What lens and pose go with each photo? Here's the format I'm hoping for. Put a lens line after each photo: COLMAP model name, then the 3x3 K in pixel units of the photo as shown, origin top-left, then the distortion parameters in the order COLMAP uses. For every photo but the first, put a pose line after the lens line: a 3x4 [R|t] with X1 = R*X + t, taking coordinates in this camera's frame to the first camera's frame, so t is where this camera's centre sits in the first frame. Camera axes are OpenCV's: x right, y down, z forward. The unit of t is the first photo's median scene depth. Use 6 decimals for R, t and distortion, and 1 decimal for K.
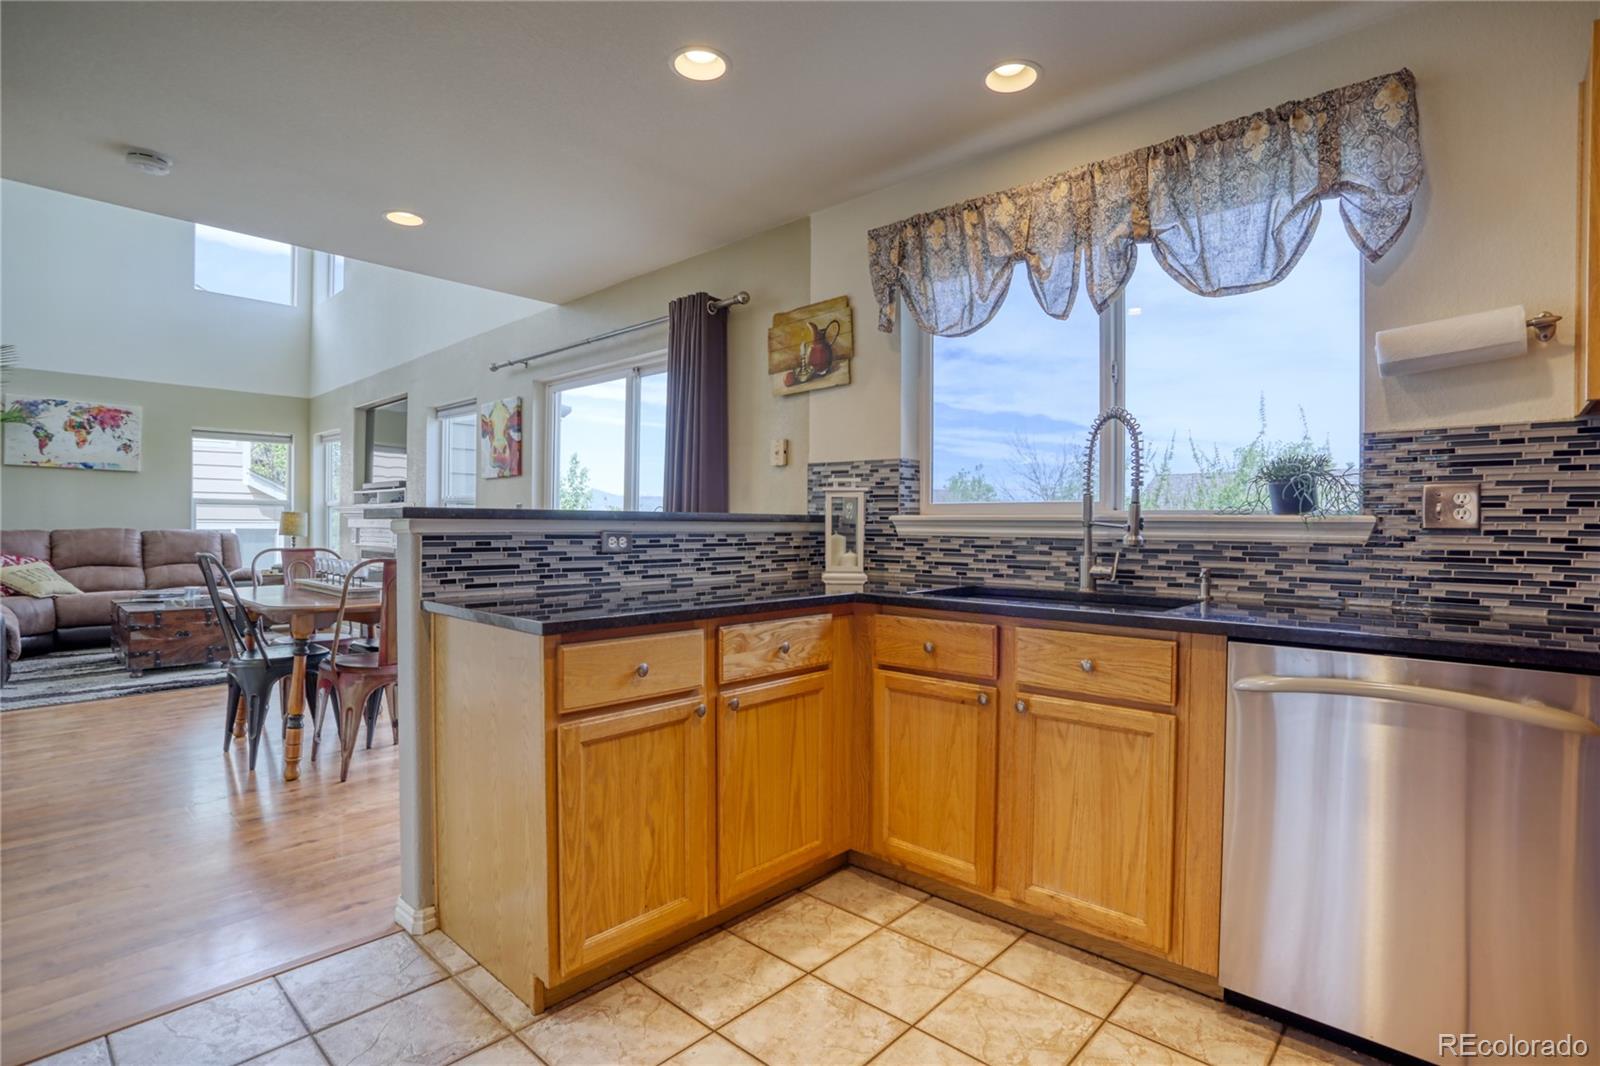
lens RADIAL K [[777.5, 0, 799.9], [0, 777.5, 528.2], [0, 0, 1]] dist [-0.064831, 0.029316]
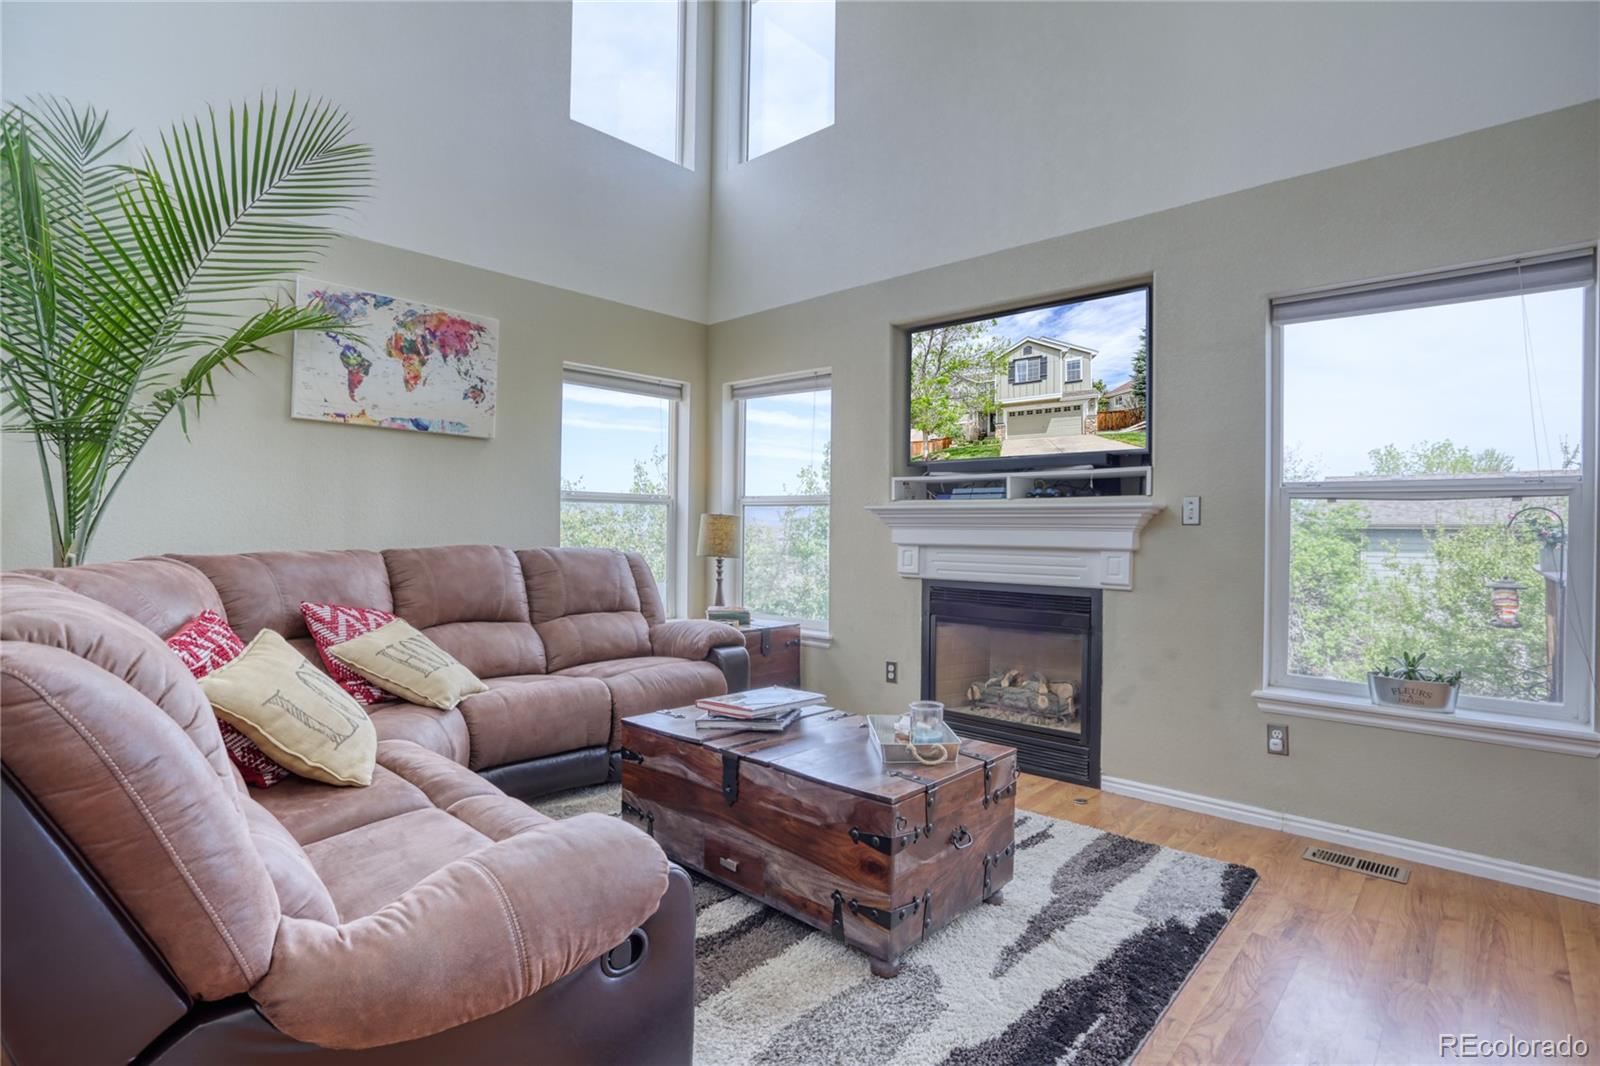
lens RADIAL K [[777.5, 0, 799.9], [0, 777.5, 528.2], [0, 0, 1]] dist [-0.064831, 0.029316]
pose [[0.999996, -0.000426, 0.002957, -0.801100], [0.000449, 0.999969, -0.007908, -0.008973], [-0.002954, 0.007909, 0.999964, 0.547279]]
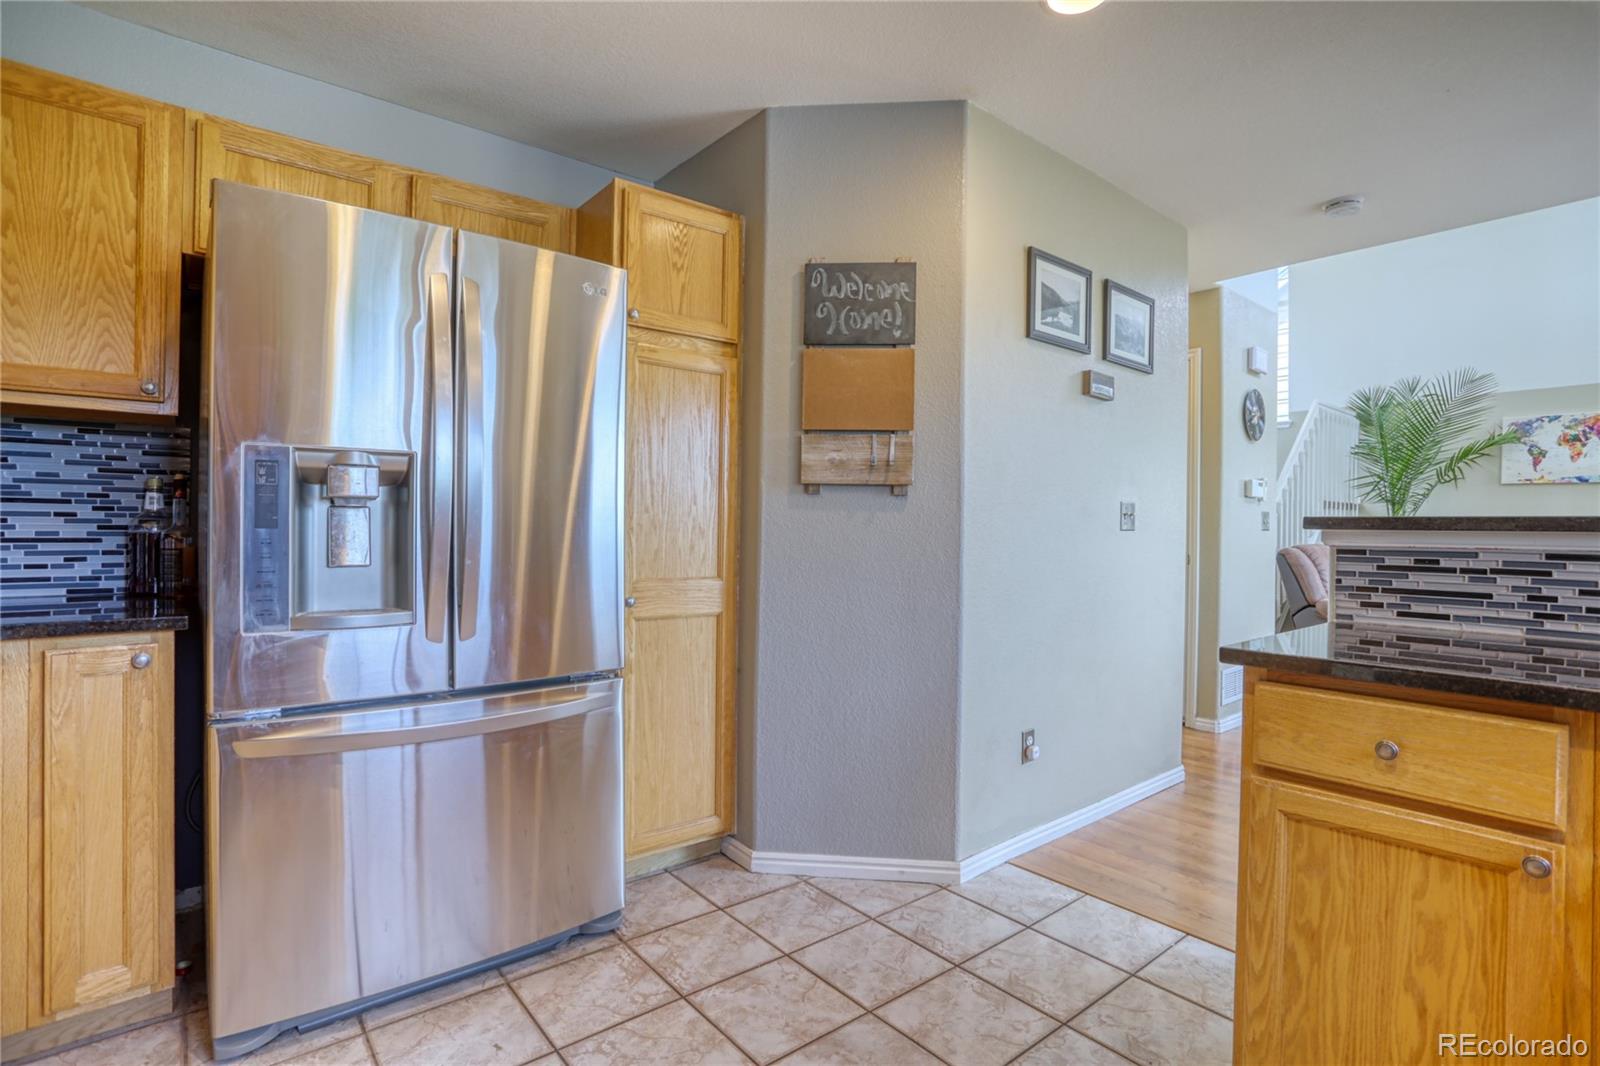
lens RADIAL K [[777.5, 0, 799.9], [0, 777.5, 528.2], [0, 0, 1]] dist [-0.064831, 0.029316]
pose [[-0.135719, -0.006719, -0.990725, 0.151629], [-0.017109, 0.999844, -0.004437, 0.000155], [0.990600, 0.016348, -0.135813, 0.167666]]
